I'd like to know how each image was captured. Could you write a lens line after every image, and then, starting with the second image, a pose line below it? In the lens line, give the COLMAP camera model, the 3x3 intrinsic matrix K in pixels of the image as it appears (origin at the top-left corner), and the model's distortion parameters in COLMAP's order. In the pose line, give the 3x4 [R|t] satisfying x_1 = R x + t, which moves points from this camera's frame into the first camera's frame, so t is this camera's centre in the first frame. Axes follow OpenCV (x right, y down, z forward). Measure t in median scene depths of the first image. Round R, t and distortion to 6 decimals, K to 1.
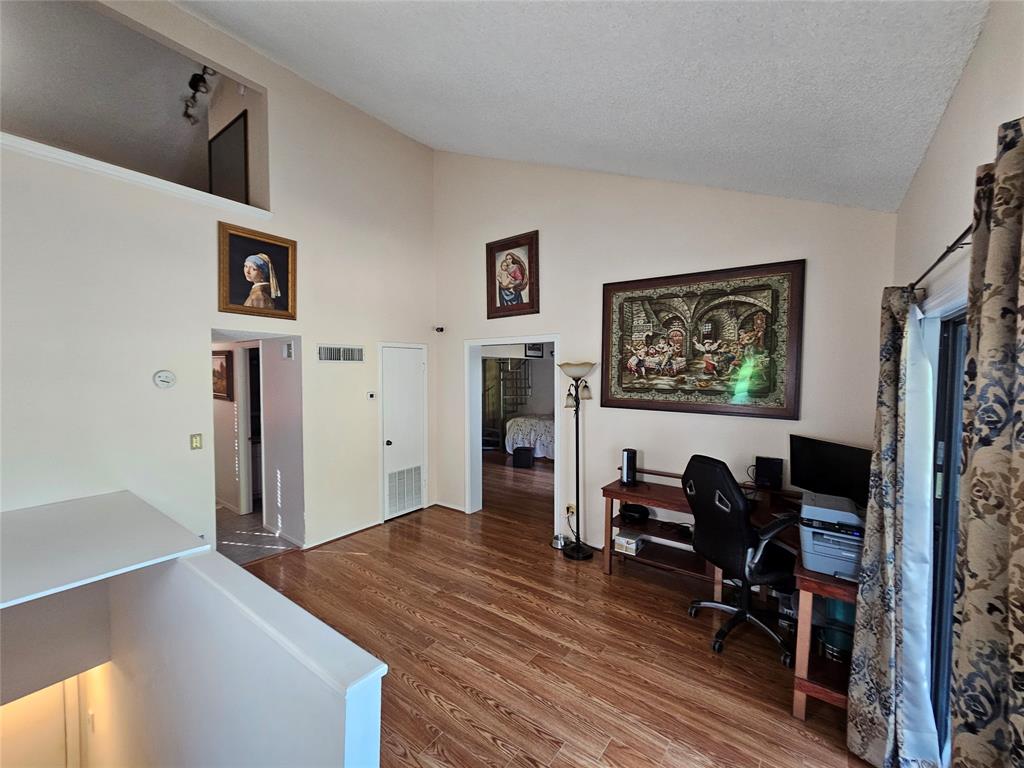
lens RADIAL K [[420.9, 0, 513.0], [0, 420.9, 384.8], [0, 0, 1]] dist [-0.000662, 0.001266]
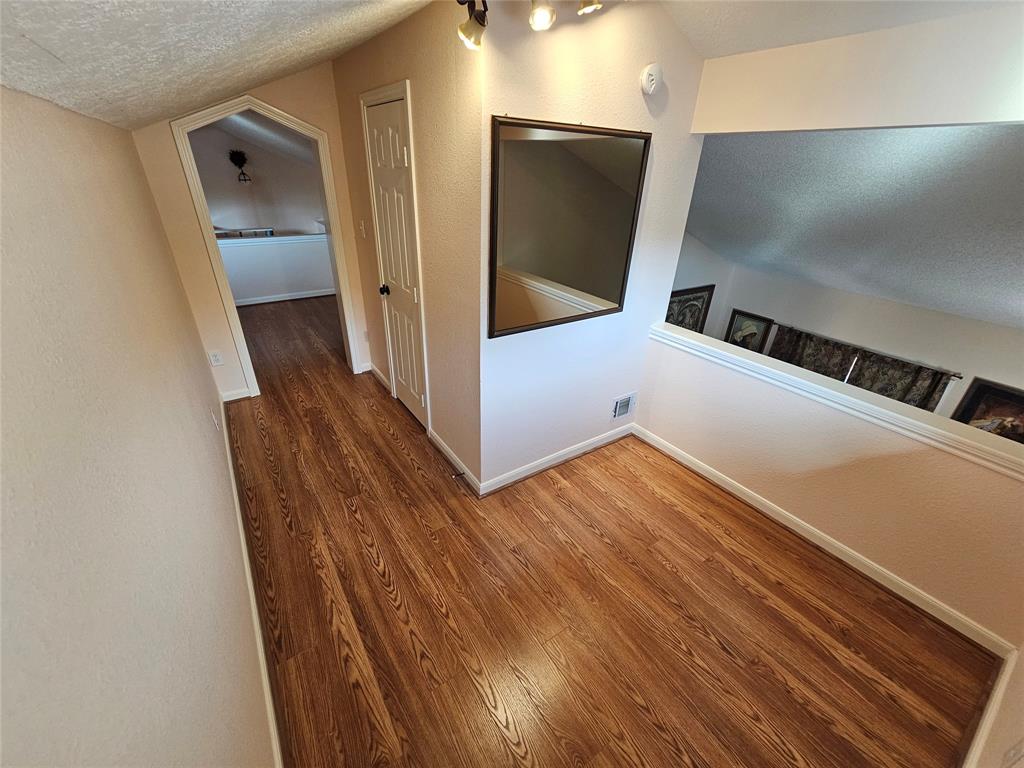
lens RADIAL K [[420.9, 0, 509.0], [0, 420.9, 390.6], [0, 0, 1]] dist [-0.000662, 0.001266]
pose [[0.349700, -0.429440, 0.832641, -1.604149], [0.003219, 0.889301, 0.457311, -0.750598], [-0.936856, -0.157242, 0.312371, 1.137501]]
